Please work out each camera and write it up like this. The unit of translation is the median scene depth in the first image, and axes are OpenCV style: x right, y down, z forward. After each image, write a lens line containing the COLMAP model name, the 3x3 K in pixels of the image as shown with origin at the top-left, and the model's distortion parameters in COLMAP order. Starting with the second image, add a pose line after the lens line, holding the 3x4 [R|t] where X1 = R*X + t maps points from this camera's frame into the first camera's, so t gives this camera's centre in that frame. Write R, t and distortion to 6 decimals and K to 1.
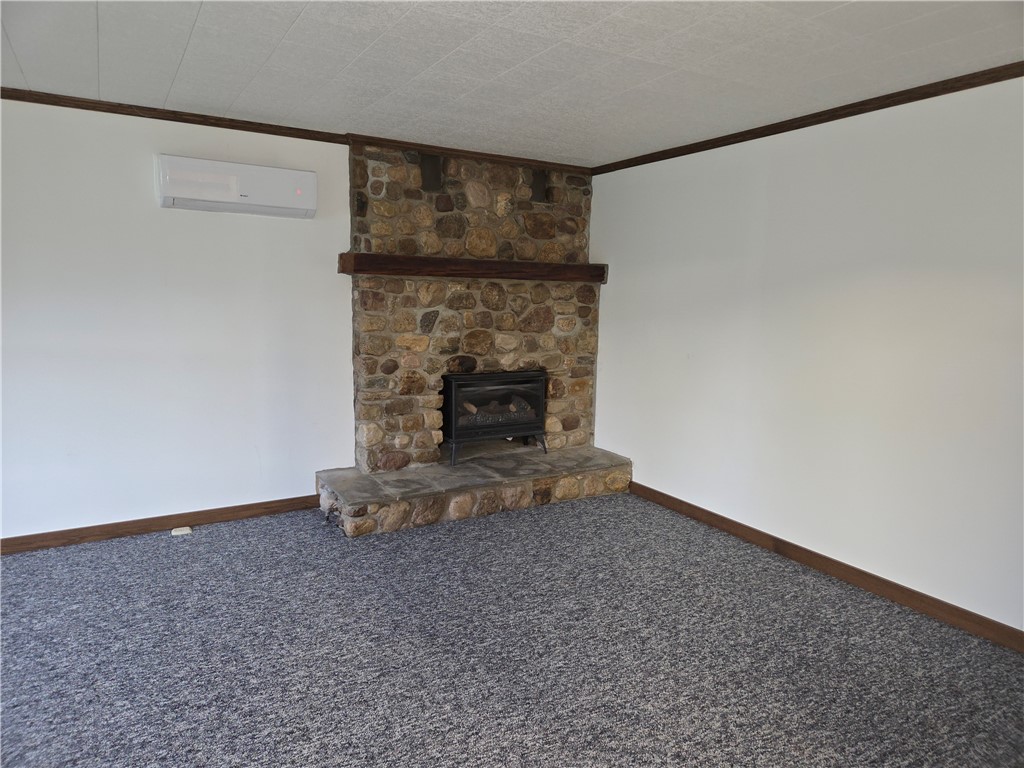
lens RADIAL K [[683.4, 0, 516.6], [0, 683.4, 385.1], [0, 0, 1]] dist [0.071332, -0.059179]
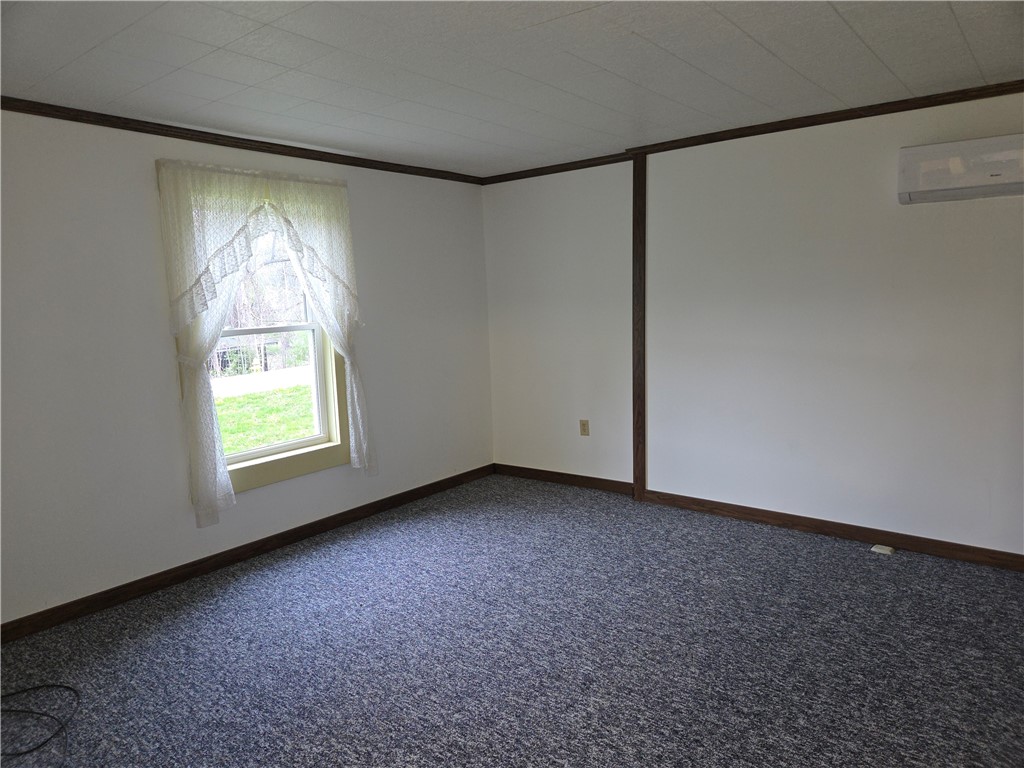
lens RADIAL K [[683.4, 0, 515.8], [0, 683.4, 383.0], [0, 0, 1]] dist [0.071332, -0.059179]
pose [[0.361568, 0.095325, -0.927460, 0.240202], [-0.097644, 0.993161, 0.064012, -0.031294], [0.927219, 0.067416, 0.368403, 0.232432]]
